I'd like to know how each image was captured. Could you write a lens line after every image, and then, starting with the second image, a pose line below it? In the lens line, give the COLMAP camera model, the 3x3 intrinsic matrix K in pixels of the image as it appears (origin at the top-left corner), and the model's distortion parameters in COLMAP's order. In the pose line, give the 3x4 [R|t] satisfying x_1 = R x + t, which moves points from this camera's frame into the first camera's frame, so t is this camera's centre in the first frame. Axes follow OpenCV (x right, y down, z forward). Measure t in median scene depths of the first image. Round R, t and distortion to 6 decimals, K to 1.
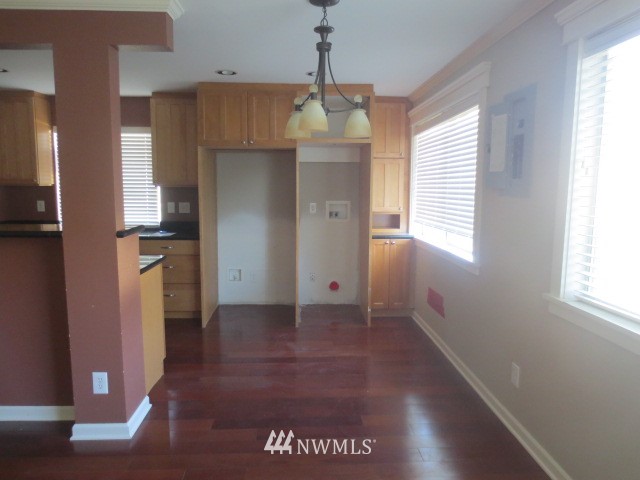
lens RADIAL K [[452.4, 0, 318.1], [0, 452.4, 238.6], [0, 0, 1]] dist [-0.036129, 0.018329]
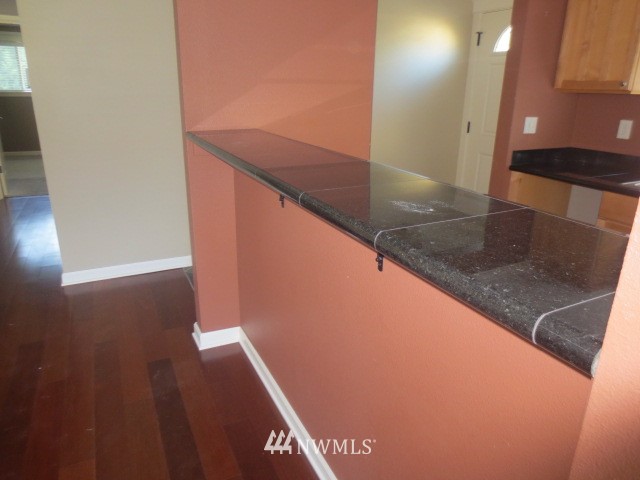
lens RADIAL K [[452.4, 0, 315.1], [0, 452.4, 236.6], [0, 0, 1]] dist [-0.036129, 0.018329]
pose [[0.388874, 0.291369, -0.874003, -0.237924], [-0.118342, 0.956611, 0.266254, -0.049318], [0.913659, -0.000108, 0.406482, 0.413914]]
